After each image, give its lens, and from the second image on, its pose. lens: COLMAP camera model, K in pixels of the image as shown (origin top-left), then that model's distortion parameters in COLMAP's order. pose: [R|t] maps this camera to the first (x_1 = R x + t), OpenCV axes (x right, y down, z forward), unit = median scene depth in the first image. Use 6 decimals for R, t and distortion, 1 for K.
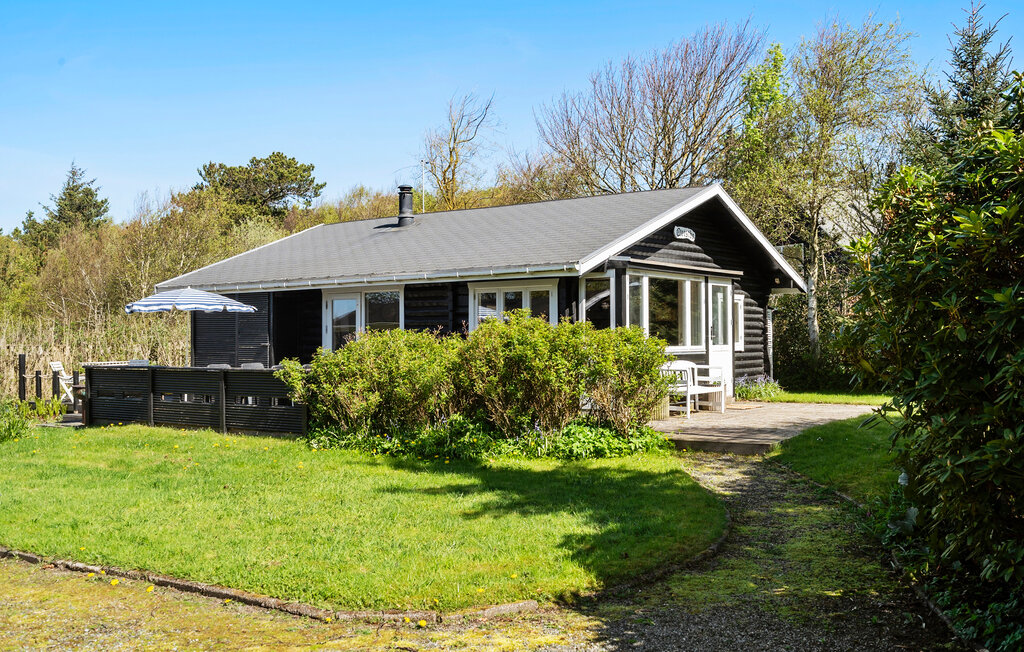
lens RADIAL K [[1017.4, 0, 512.0], [0, 1017.4, 326.0], [0, 0, 1]] dist [-0.004433, 0.009381]
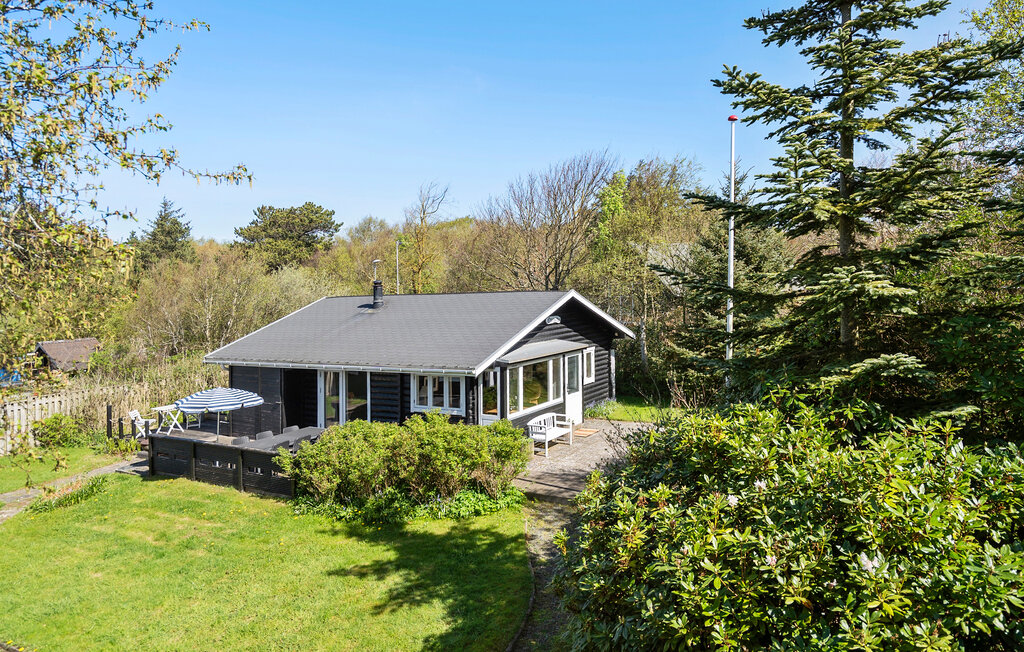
lens RADIAL K [[657.7, 0, 556.0], [0, 657.7, 324.4], [0, 0, 1]] dist [-0.000836, 0.000881]
pose [[0.991636, -0.009479, 0.128718, 0.054437], [0.007337, 0.999827, 0.017102, -0.136145], [-0.128857, -0.016015, 0.991534, -0.039358]]
